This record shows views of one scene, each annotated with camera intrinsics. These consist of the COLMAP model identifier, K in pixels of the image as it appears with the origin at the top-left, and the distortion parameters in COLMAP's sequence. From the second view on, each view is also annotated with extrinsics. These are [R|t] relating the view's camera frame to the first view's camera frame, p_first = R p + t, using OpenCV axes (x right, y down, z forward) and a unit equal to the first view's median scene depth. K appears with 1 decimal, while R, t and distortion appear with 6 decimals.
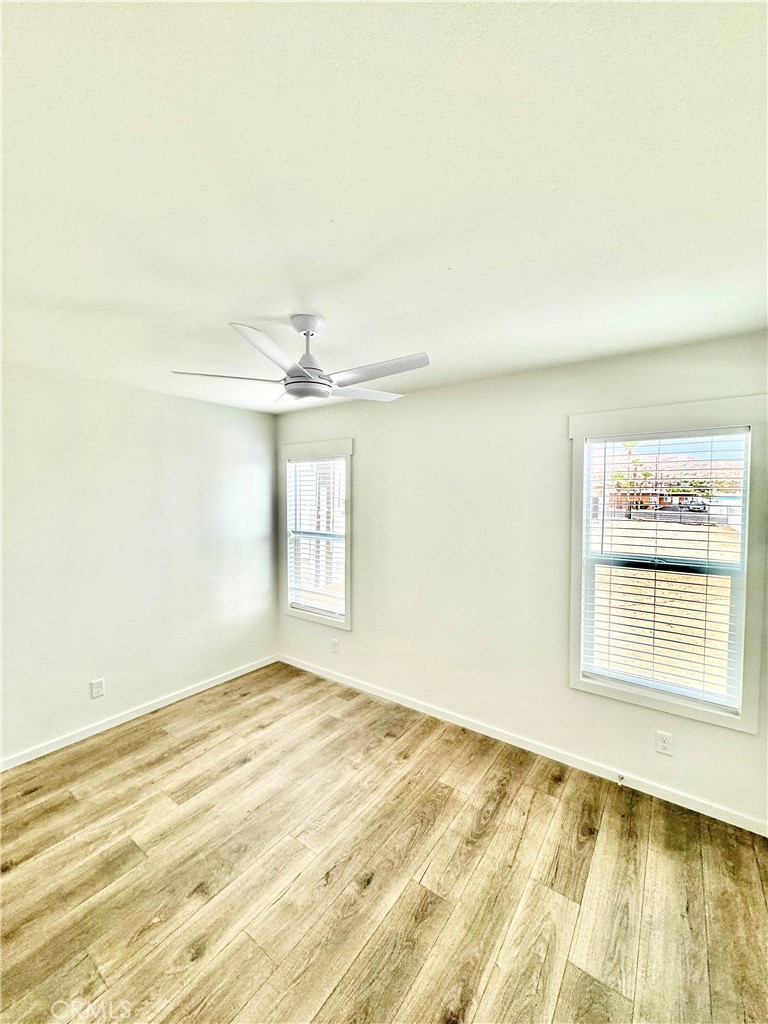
lens RADIAL K [[406.7, 0, 384.5], [0, 406.7, 535.3], [0, 0, 1]] dist [-0.001274, 0.000394]
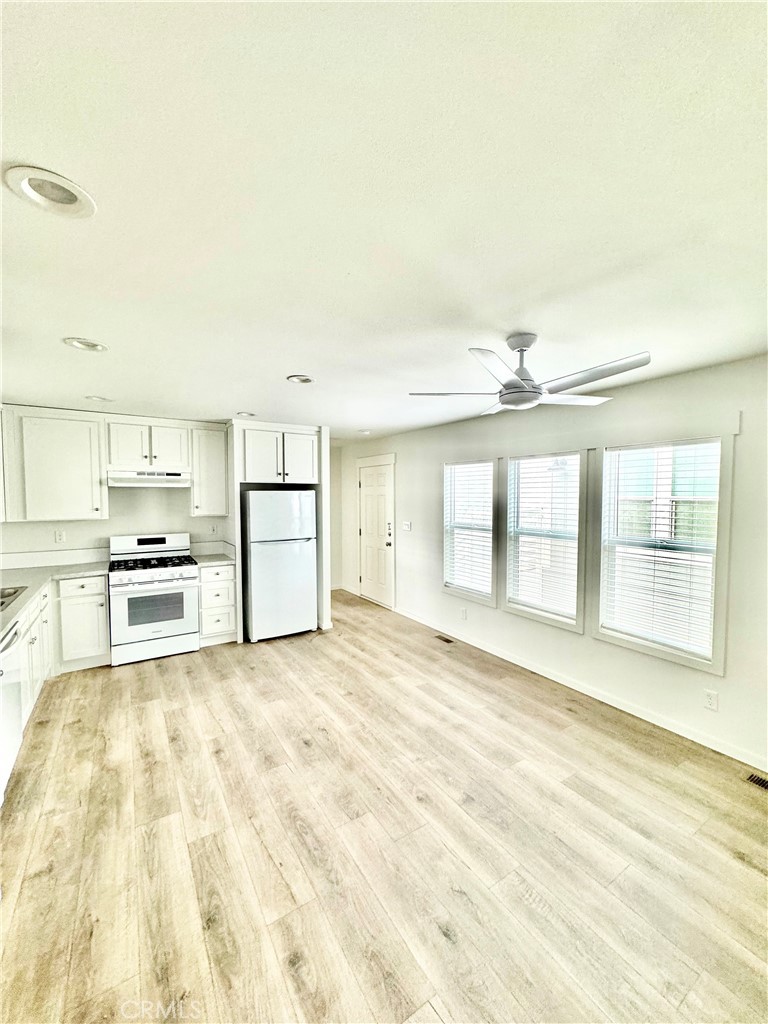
lens RADIAL K [[406.7, 0, 385.6], [0, 406.7, 511.5], [0, 0, 1]] dist [-0.001274, 0.000394]
pose [[-0.366142, 0.031230, -0.930035, 1.103089], [-0.091928, 0.993334, 0.069546, -0.131718], [0.926007, 0.110960, -0.360831, 1.532396]]
